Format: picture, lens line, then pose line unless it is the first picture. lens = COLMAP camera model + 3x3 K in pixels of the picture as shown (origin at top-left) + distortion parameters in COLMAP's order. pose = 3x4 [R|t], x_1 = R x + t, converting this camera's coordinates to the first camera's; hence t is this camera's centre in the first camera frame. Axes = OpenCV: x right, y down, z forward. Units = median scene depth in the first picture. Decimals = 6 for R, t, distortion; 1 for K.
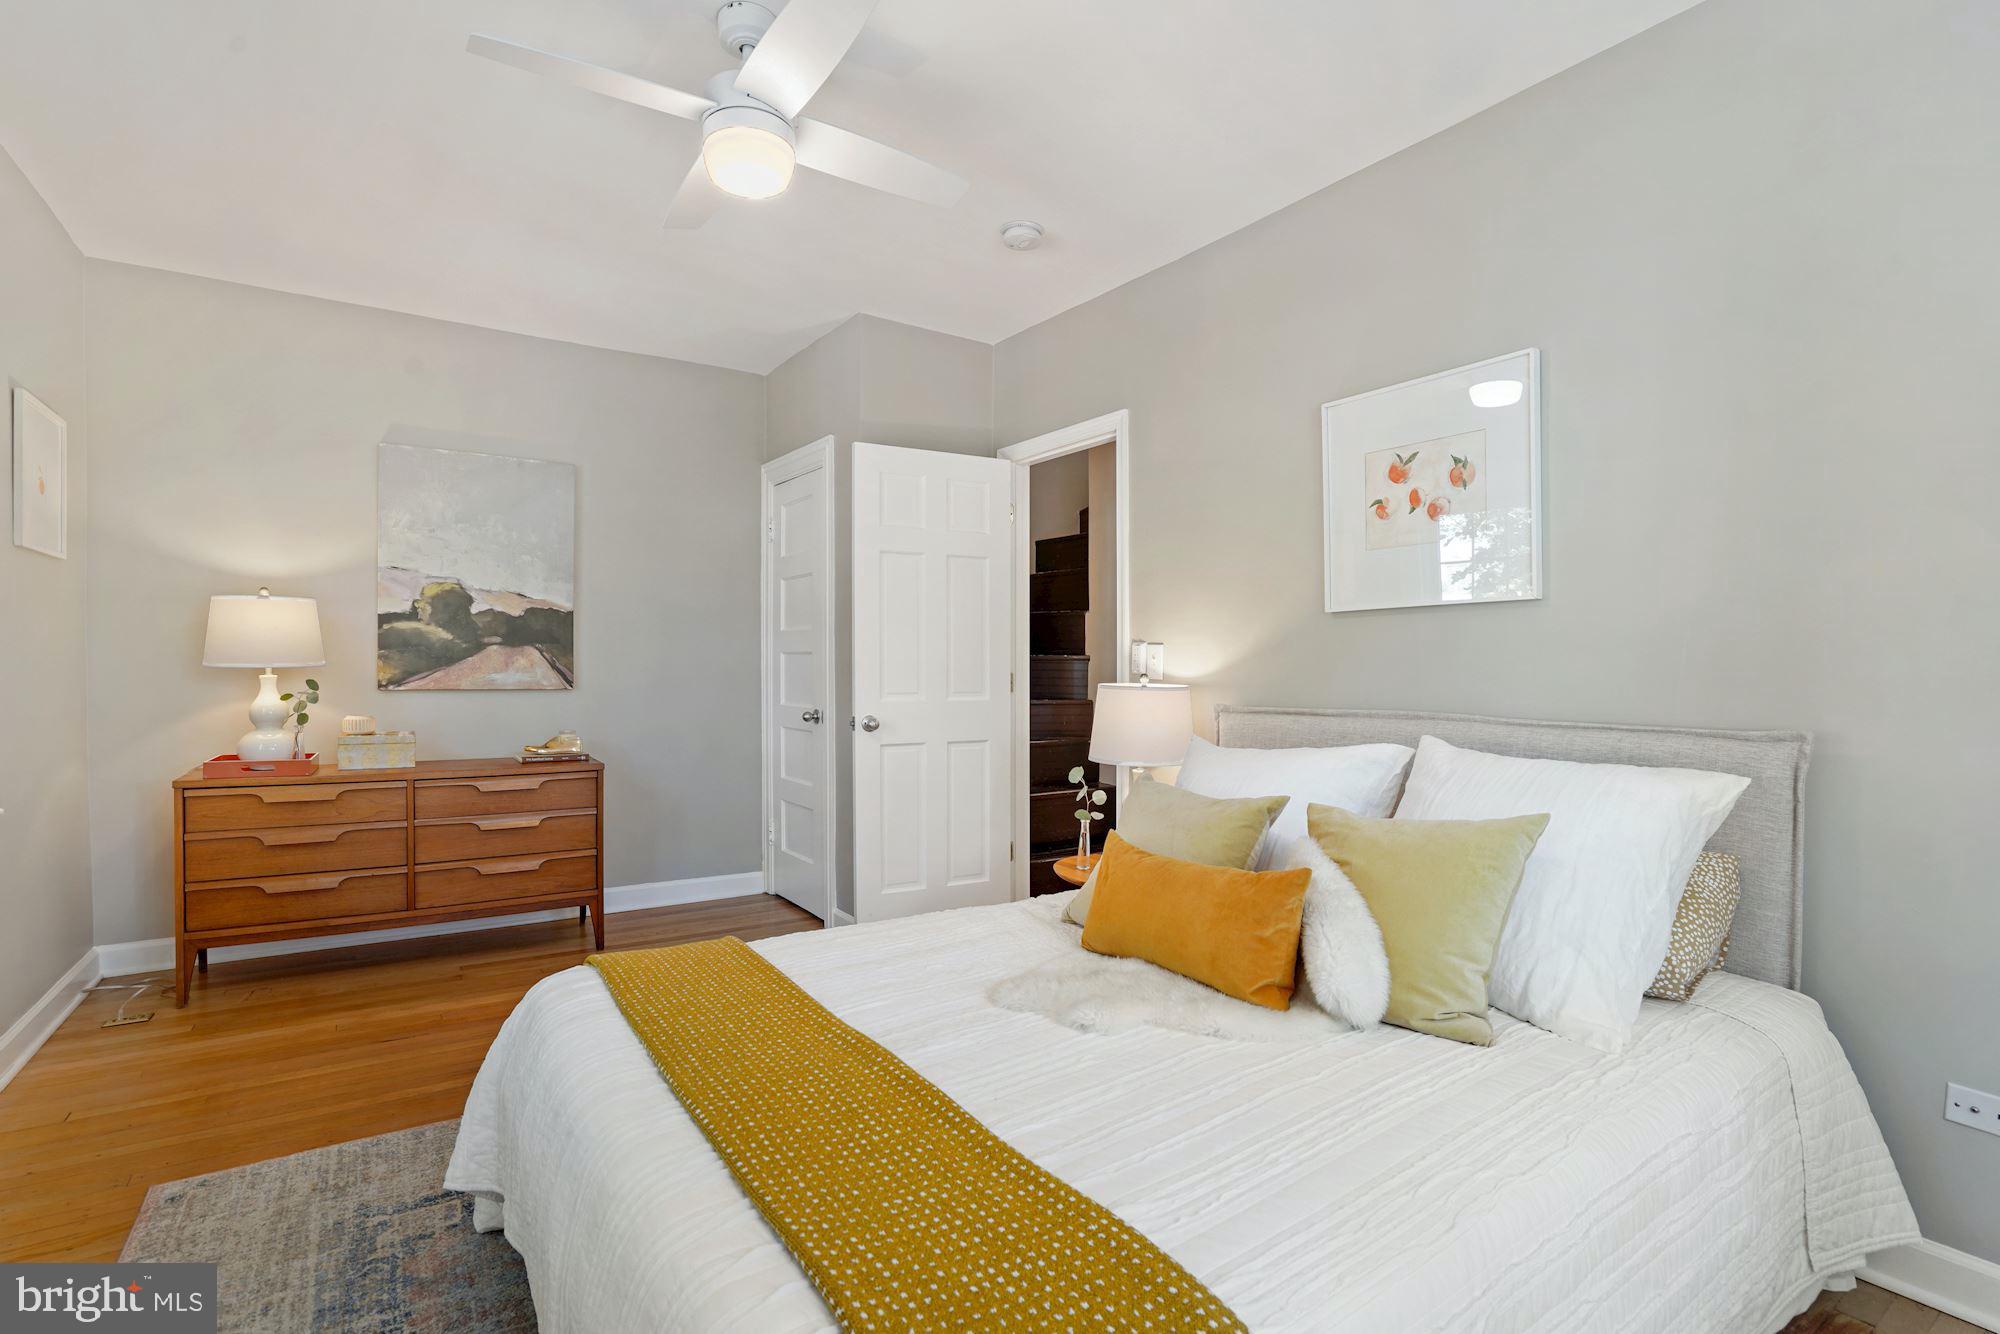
lens RADIAL K [[929.1, 0, 992.4], [0, 929.1, 668.6], [0, 0, 1]] dist [-0.042159, 0.014931]
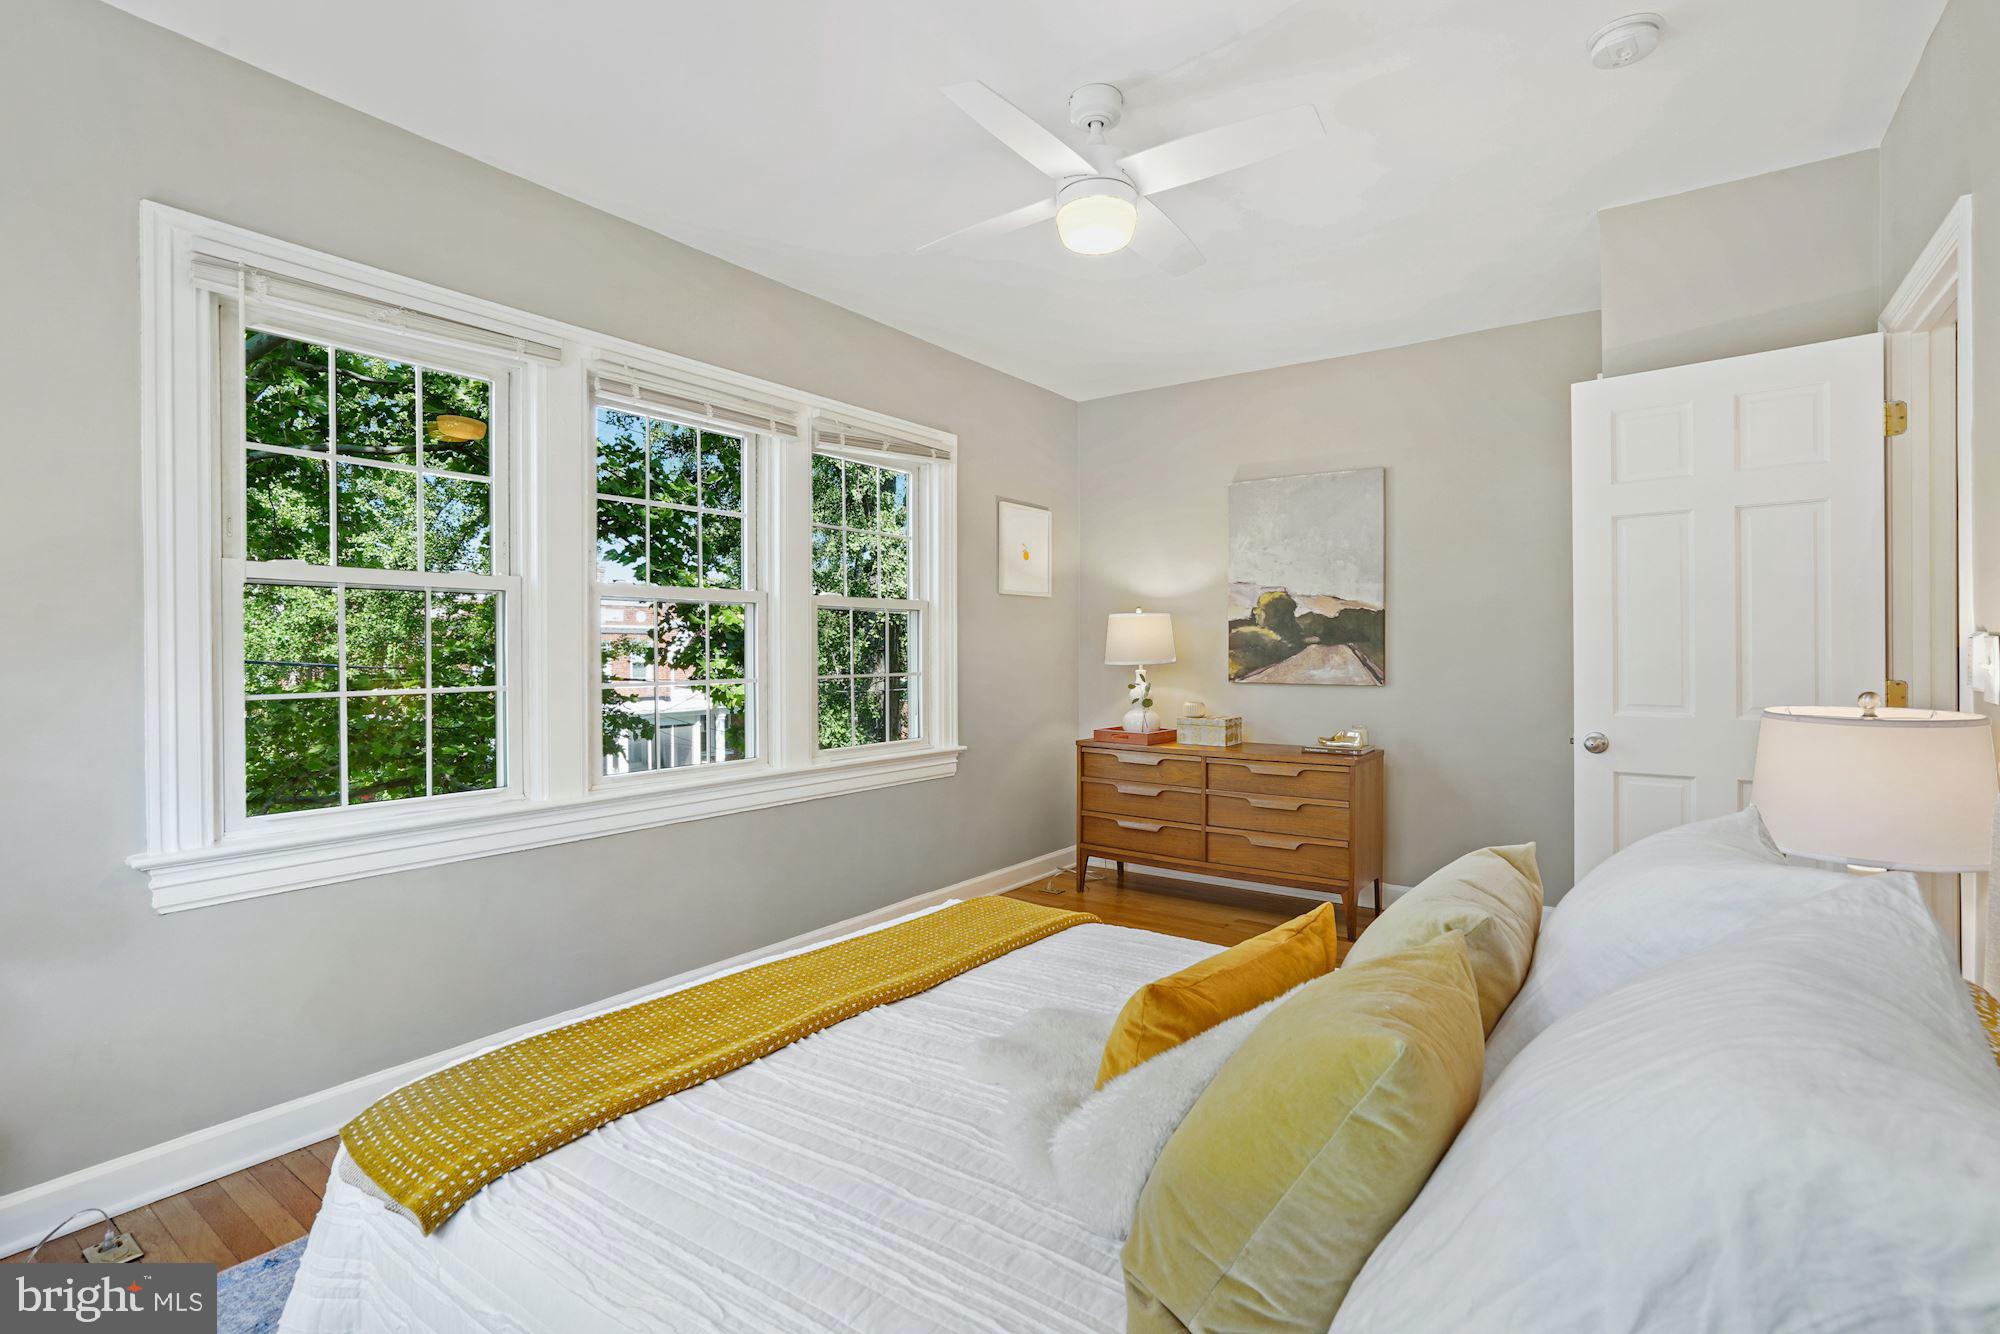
lens RADIAL K [[929.1, 0, 992.4], [0, 929.1, 668.6], [0, 0, 1]] dist [-0.042159, 0.014931]
pose [[0.362702, 0.012093, -0.931827, 0.387472], [0.003437, 0.999892, 0.014314, -0.014869], [0.931899, -0.008394, 0.362622, 0.252865]]
